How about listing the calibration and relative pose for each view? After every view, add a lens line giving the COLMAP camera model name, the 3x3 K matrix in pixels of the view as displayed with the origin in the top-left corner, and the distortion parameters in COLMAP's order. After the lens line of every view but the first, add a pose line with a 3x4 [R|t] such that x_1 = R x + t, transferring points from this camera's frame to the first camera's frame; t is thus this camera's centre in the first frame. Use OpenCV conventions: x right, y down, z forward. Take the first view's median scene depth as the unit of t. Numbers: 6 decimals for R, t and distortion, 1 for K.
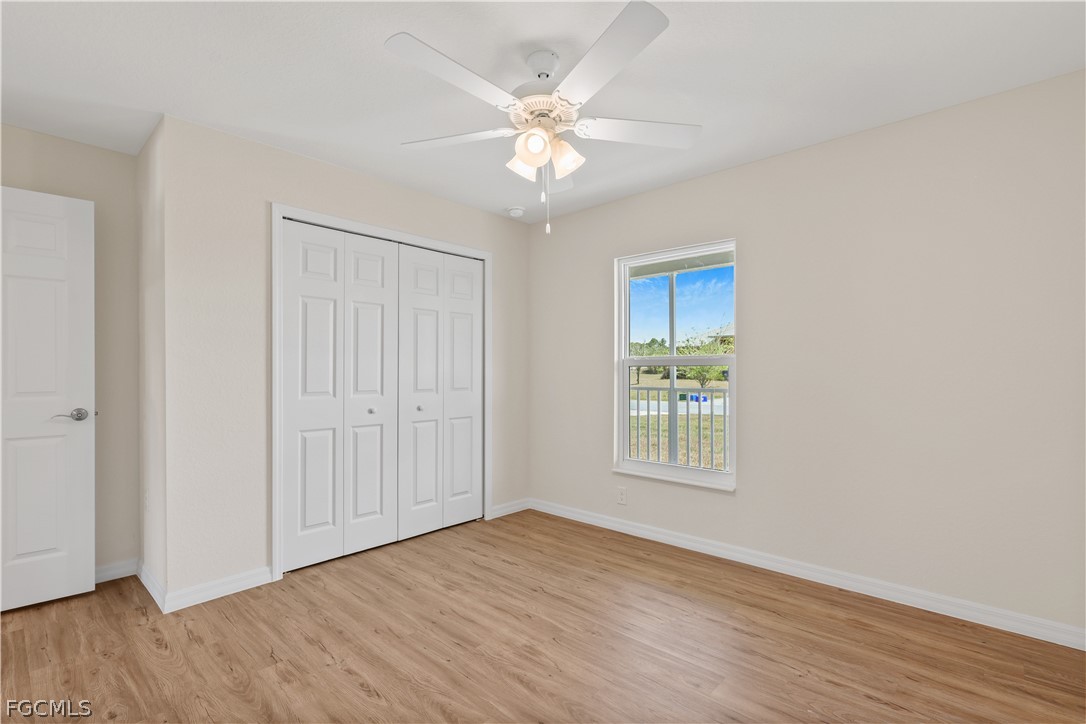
lens RADIAL K [[511.2, 0, 544.8], [0, 511.2, 366.4], [0, 0, 1]] dist [-0.000105, -0.000009]
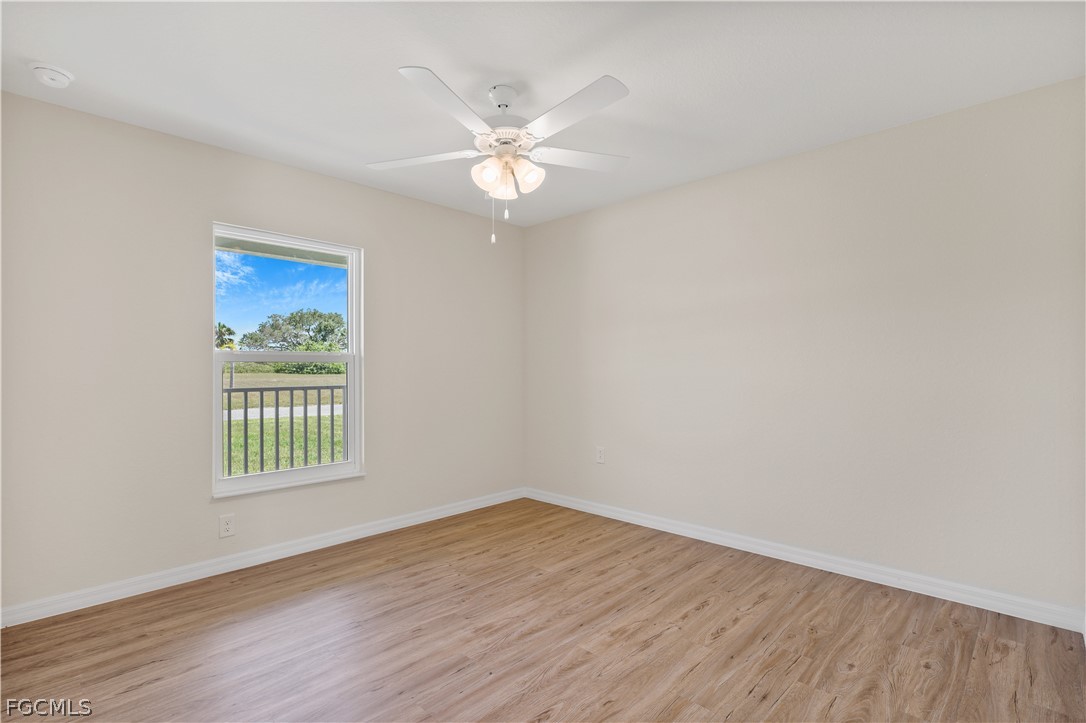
lens RADIAL K [[511.2, 0, 544.8], [0, 511.2, 365.9], [0, 0, 1]] dist [-0.000105, -0.000009]
pose [[0.018003, 0.006132, 0.999819, -0.874620], [-0.008812, 0.999943, -0.005974, 0.006181], [-0.999799, -0.008703, 0.018056, 0.679990]]
